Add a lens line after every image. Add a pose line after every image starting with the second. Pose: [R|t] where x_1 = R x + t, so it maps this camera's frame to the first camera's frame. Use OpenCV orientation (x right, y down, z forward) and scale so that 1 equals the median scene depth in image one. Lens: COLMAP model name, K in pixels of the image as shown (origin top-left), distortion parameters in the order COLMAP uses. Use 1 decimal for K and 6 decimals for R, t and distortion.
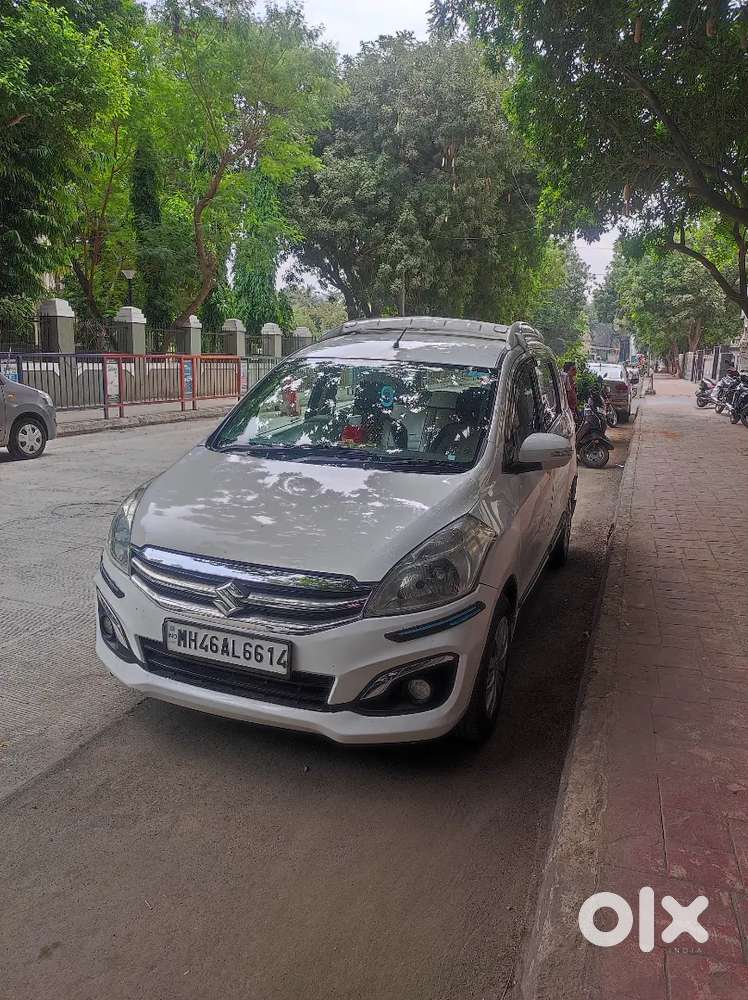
lens RADIAL K [[722.9, 0, 377.6], [0, 722.9, 507.0], [0, 0, 1]] dist [0.009861, -0.001472]
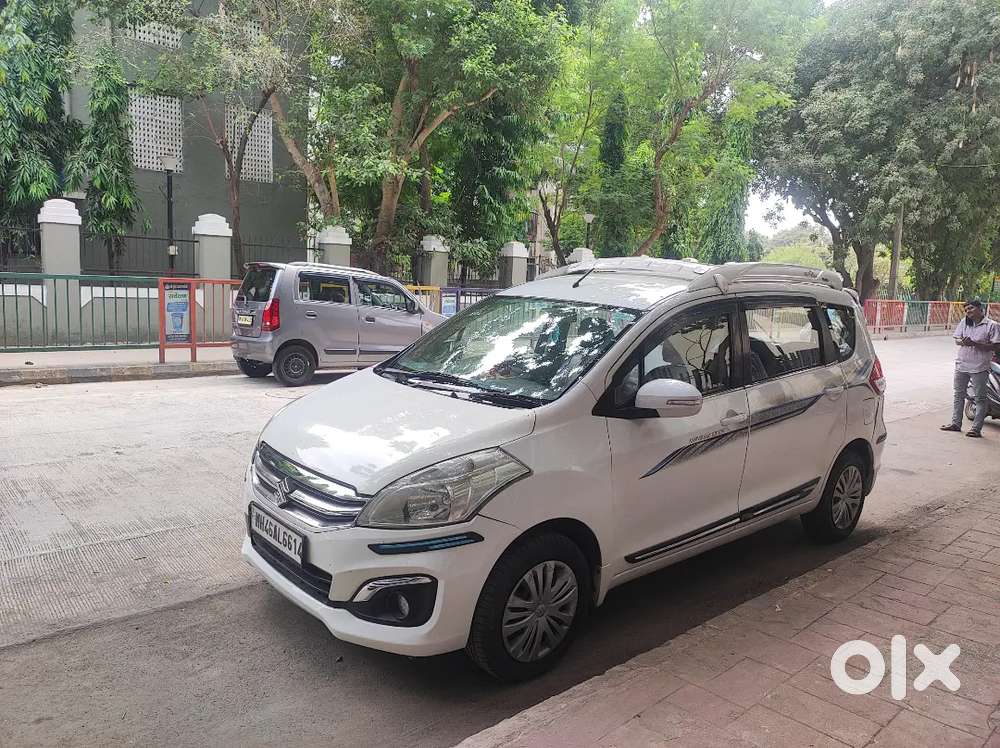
lens RADIAL K [[730.3, 0, 516.4], [0, 730.3, 377.1], [0, 0, 1]] dist [0.010213, -0.000685]
pose [[0.879635, 0.073880, -0.469877, 0.245613], [-0.117047, 0.991108, -0.063284, -0.010560], [0.461023, 0.110665, 0.880461, 0.036157]]
